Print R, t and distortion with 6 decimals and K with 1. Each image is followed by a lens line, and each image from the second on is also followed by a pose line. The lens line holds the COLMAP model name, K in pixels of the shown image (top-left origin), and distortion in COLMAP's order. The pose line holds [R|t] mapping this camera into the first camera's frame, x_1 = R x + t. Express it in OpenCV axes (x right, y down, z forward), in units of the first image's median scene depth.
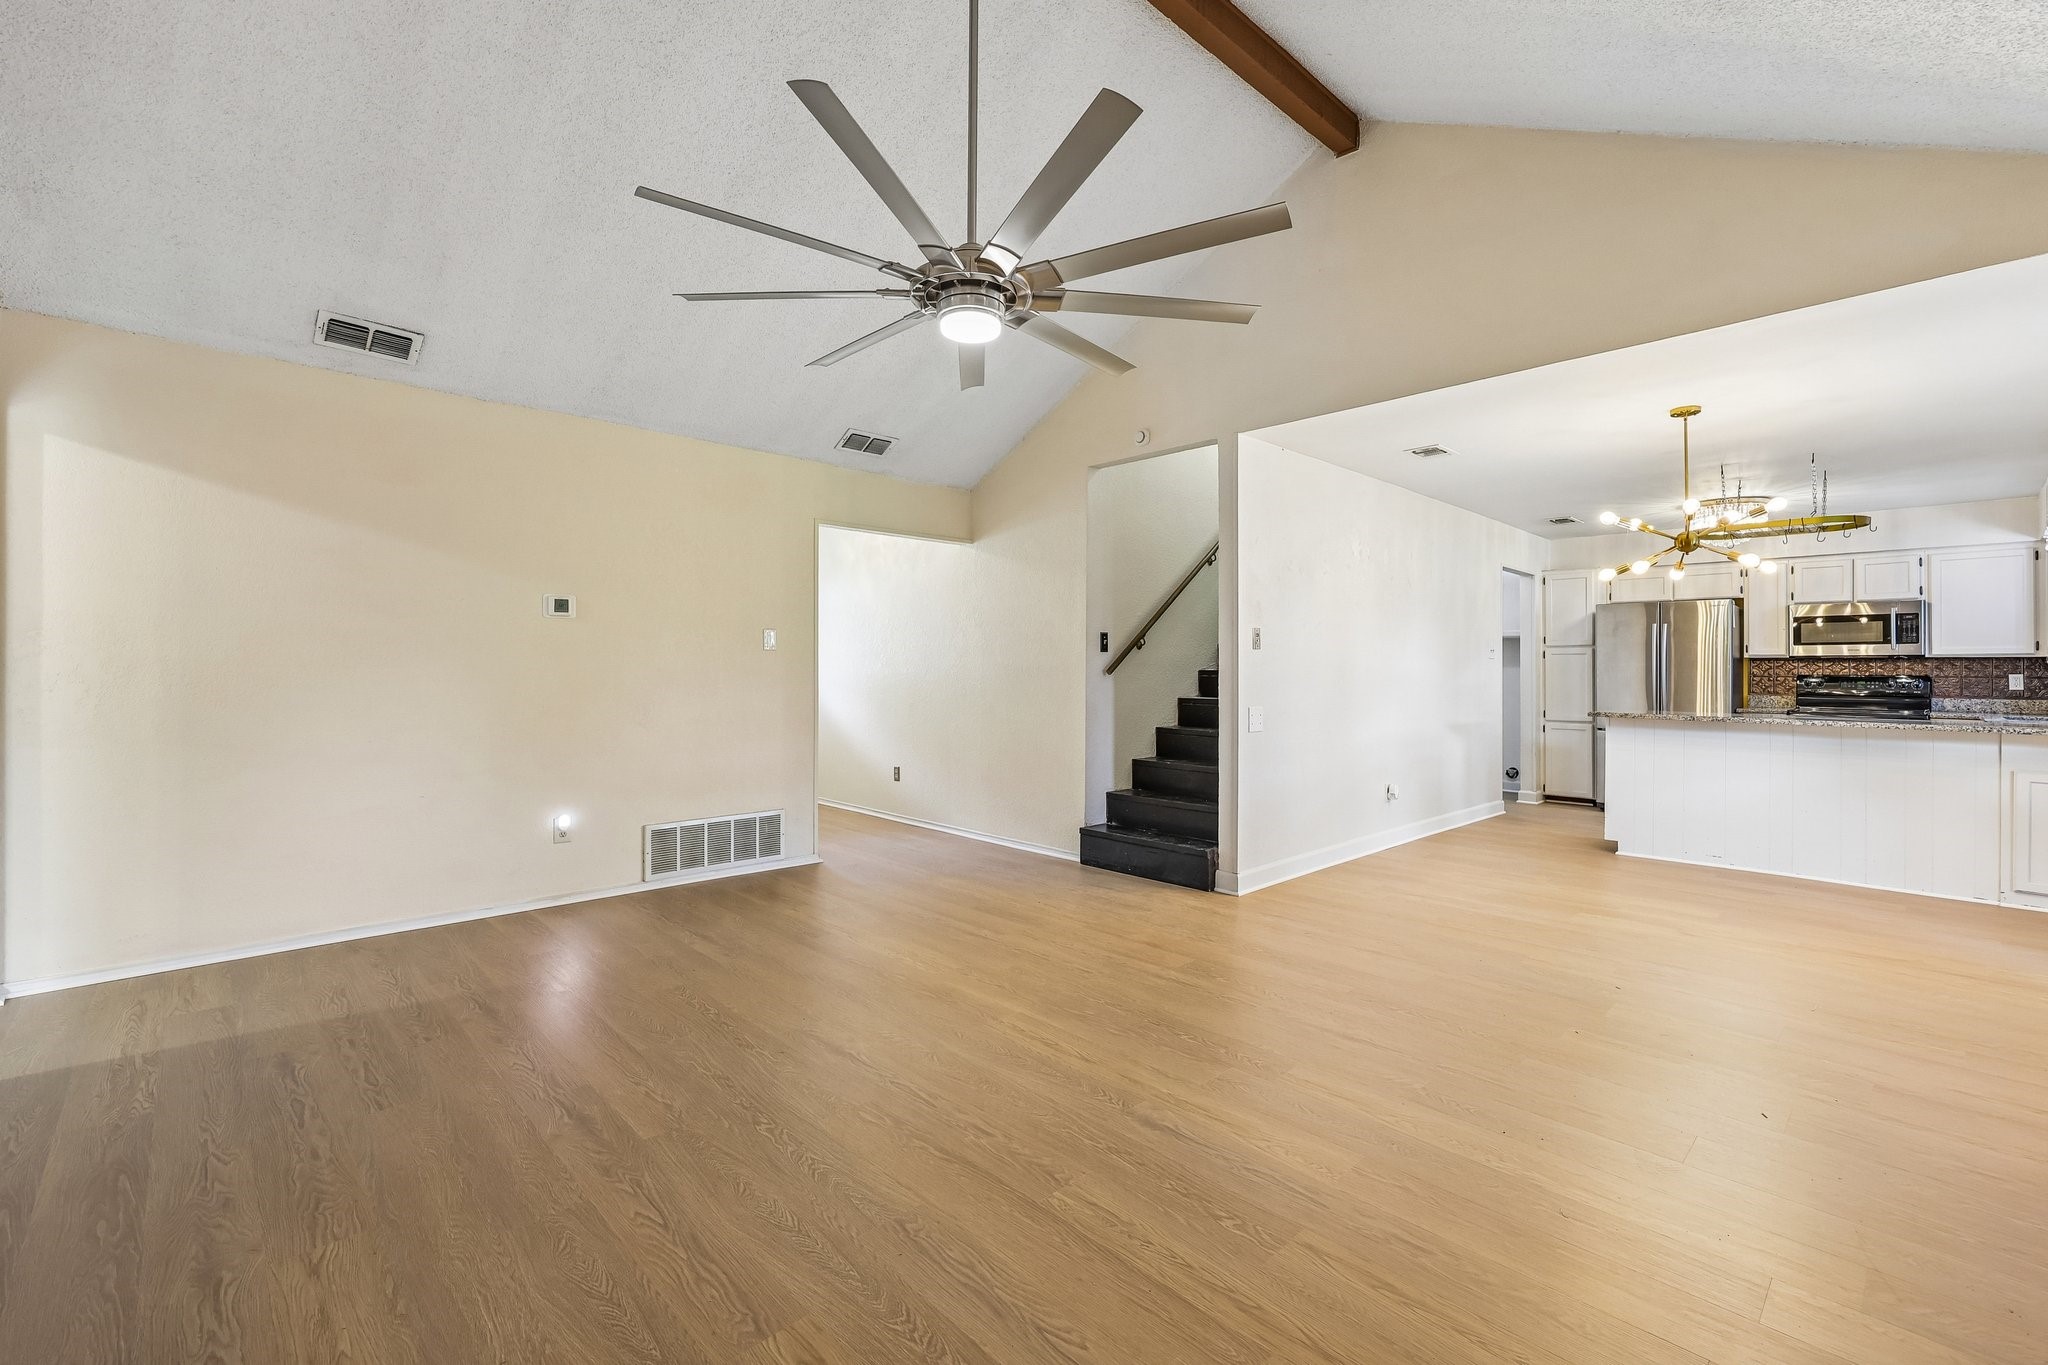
lens RADIAL K [[855.3, 0, 1032.7], [0, 855.3, 664.0], [0, 0, 1]] dist [-0.000411, -0.000129]
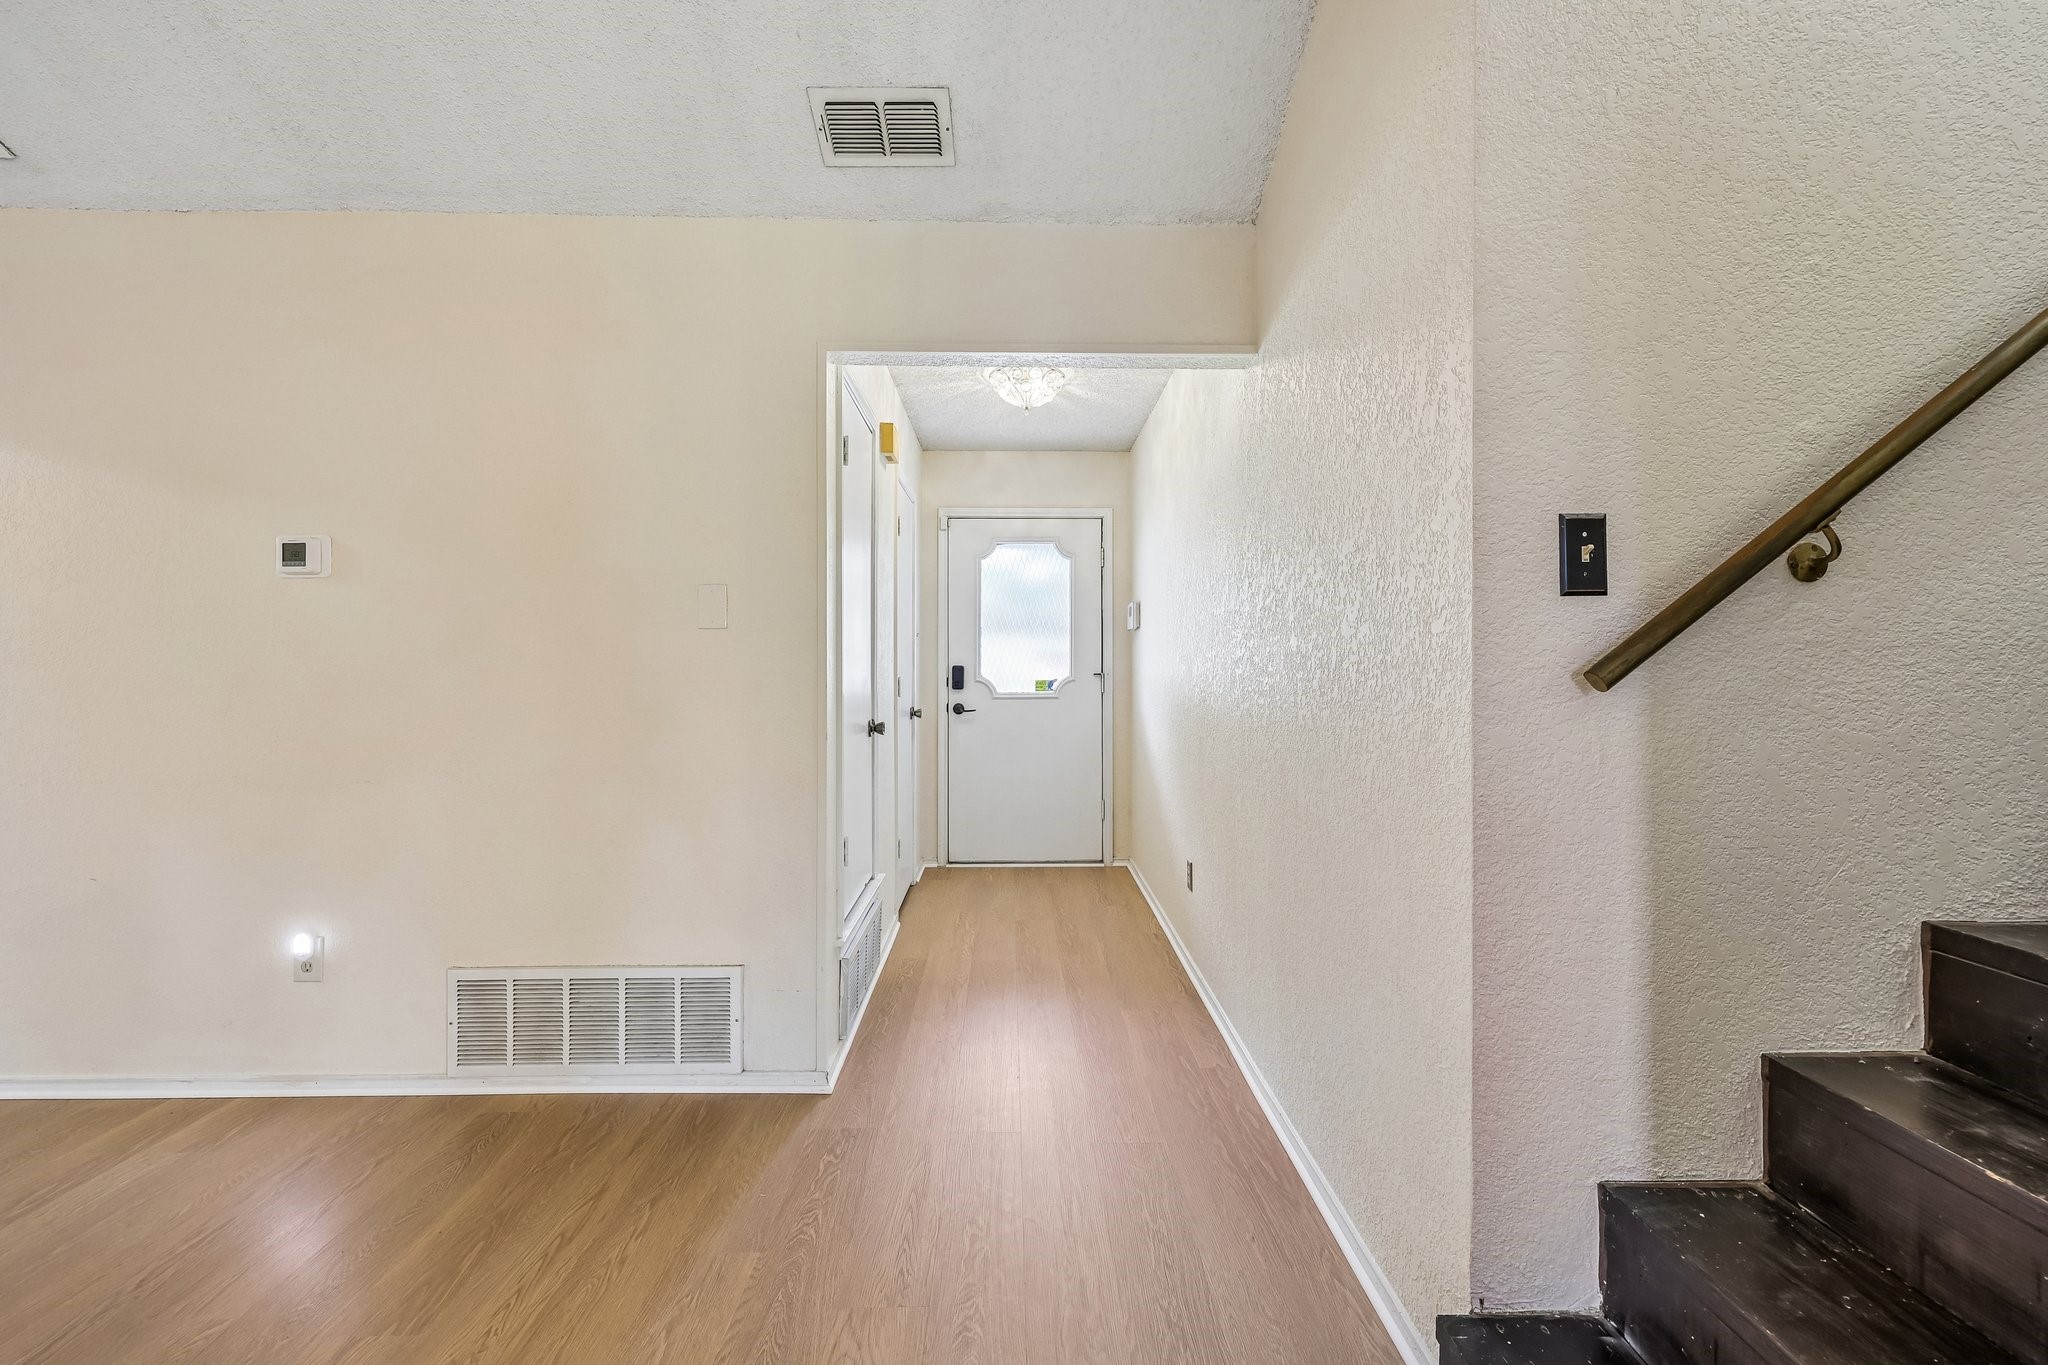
lens RADIAL K [[855.3, 0, 1005.3], [0, 855.3, 654.3], [0, 0, 1]] dist [-0.000411, -0.000129]
pose [[0.735207, -0.008205, -0.677793, 0.136874], [0.007755, 0.999963, -0.003693, 0.002221], [0.677798, -0.002541, 0.735244, 0.768956]]
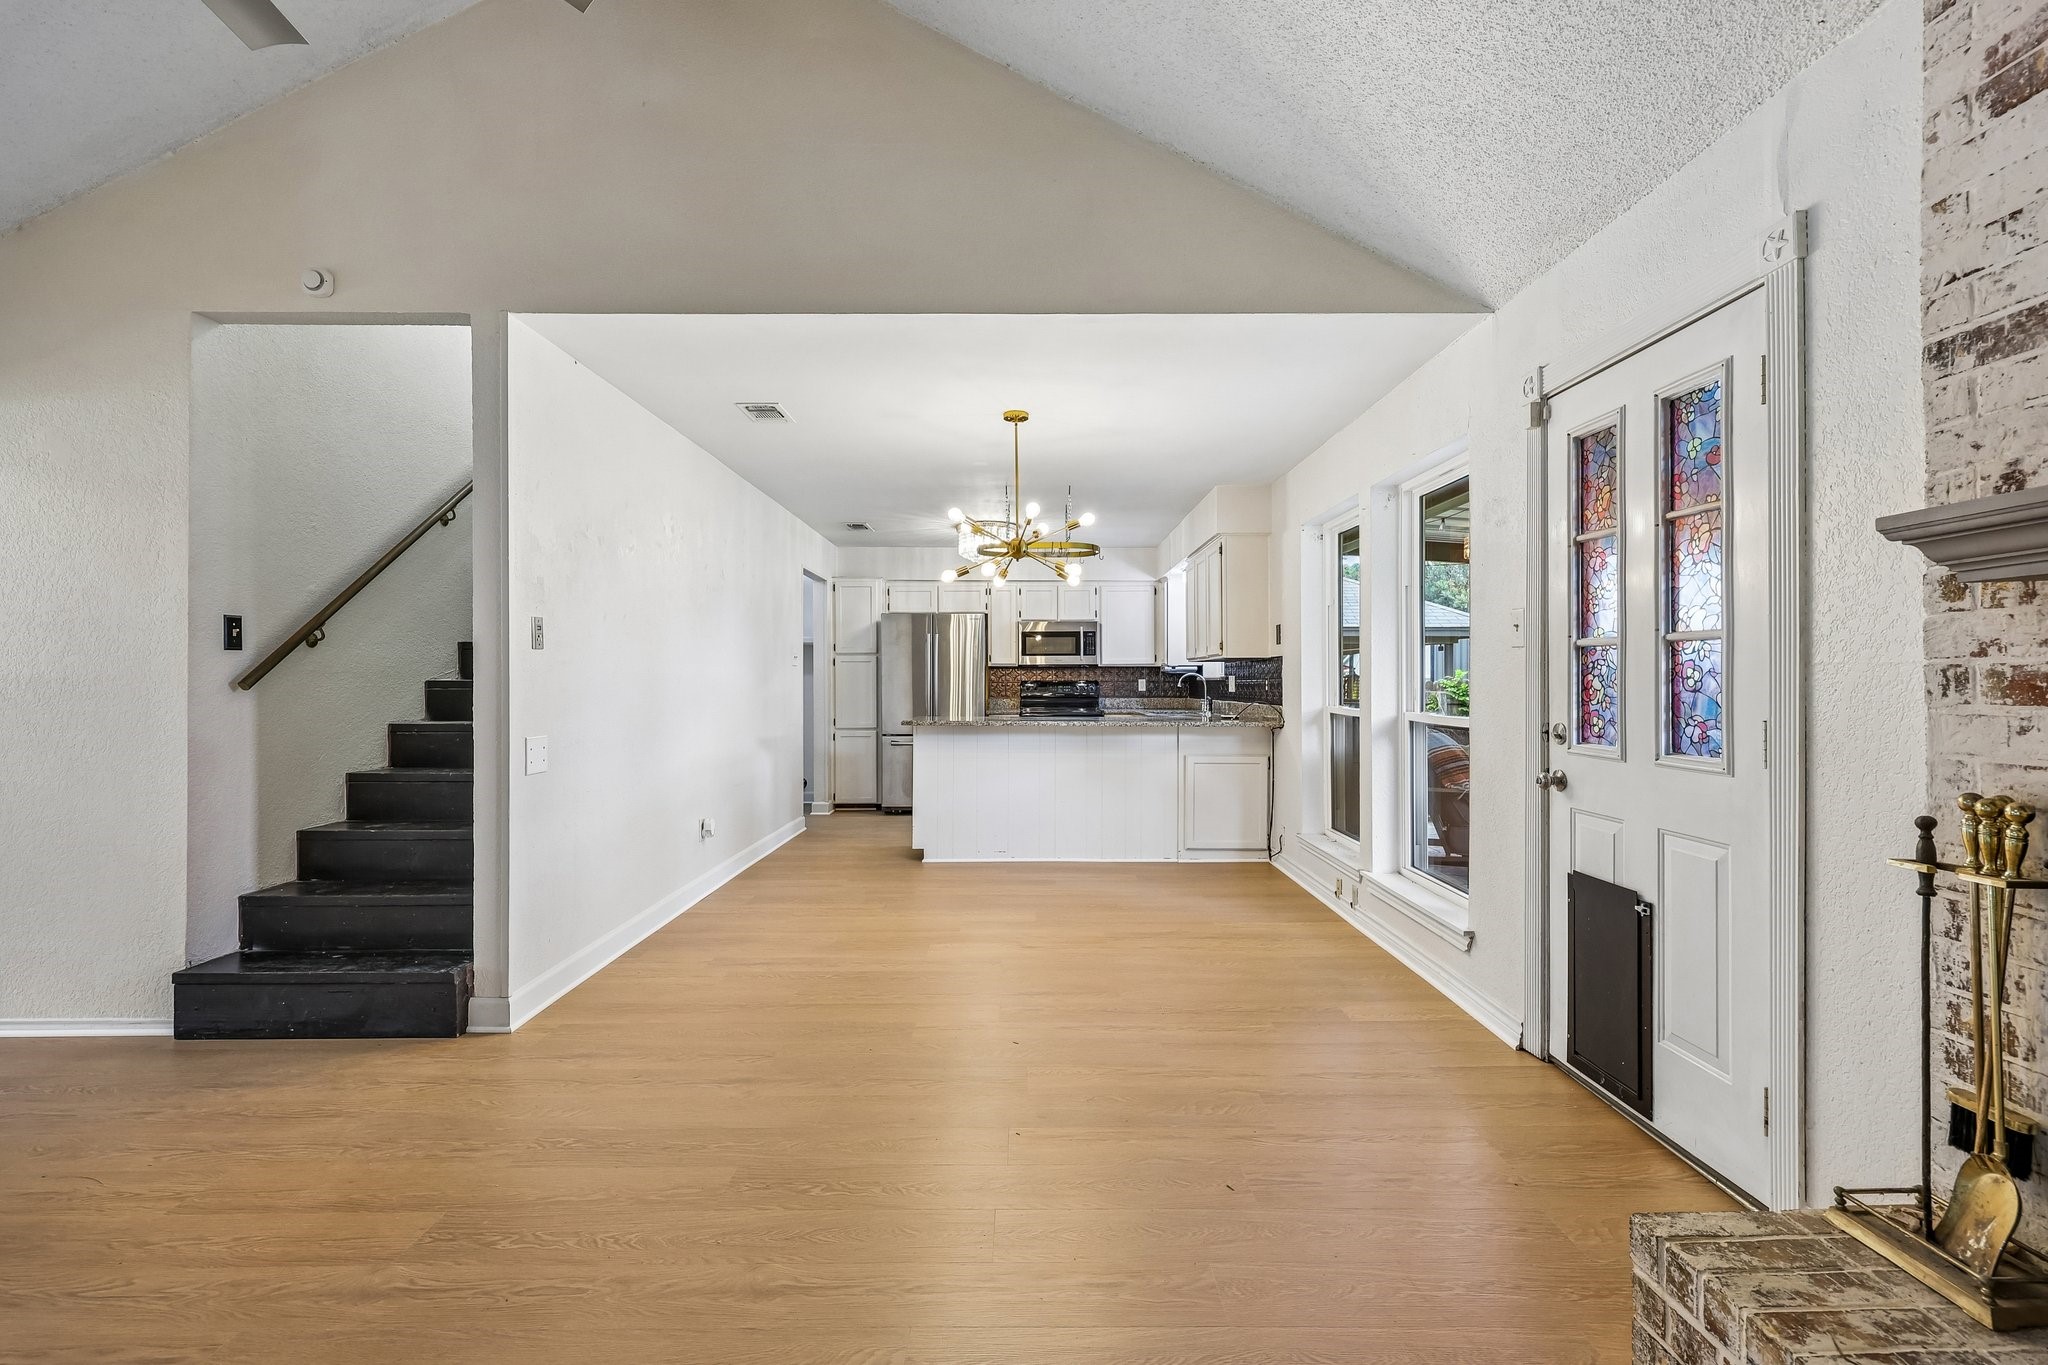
lens RADIAL K [[872.9, 0, 1017.2], [0, 872.9, 675.7], [0, 0, 1]] dist [0.000800, -0.000254]
pose [[0.692834, -0.002909, 0.721091, 0.027837], [-0.000282, 0.999991, 0.004305, 0.000323], [-0.721097, -0.003186, 0.692827, 0.237893]]
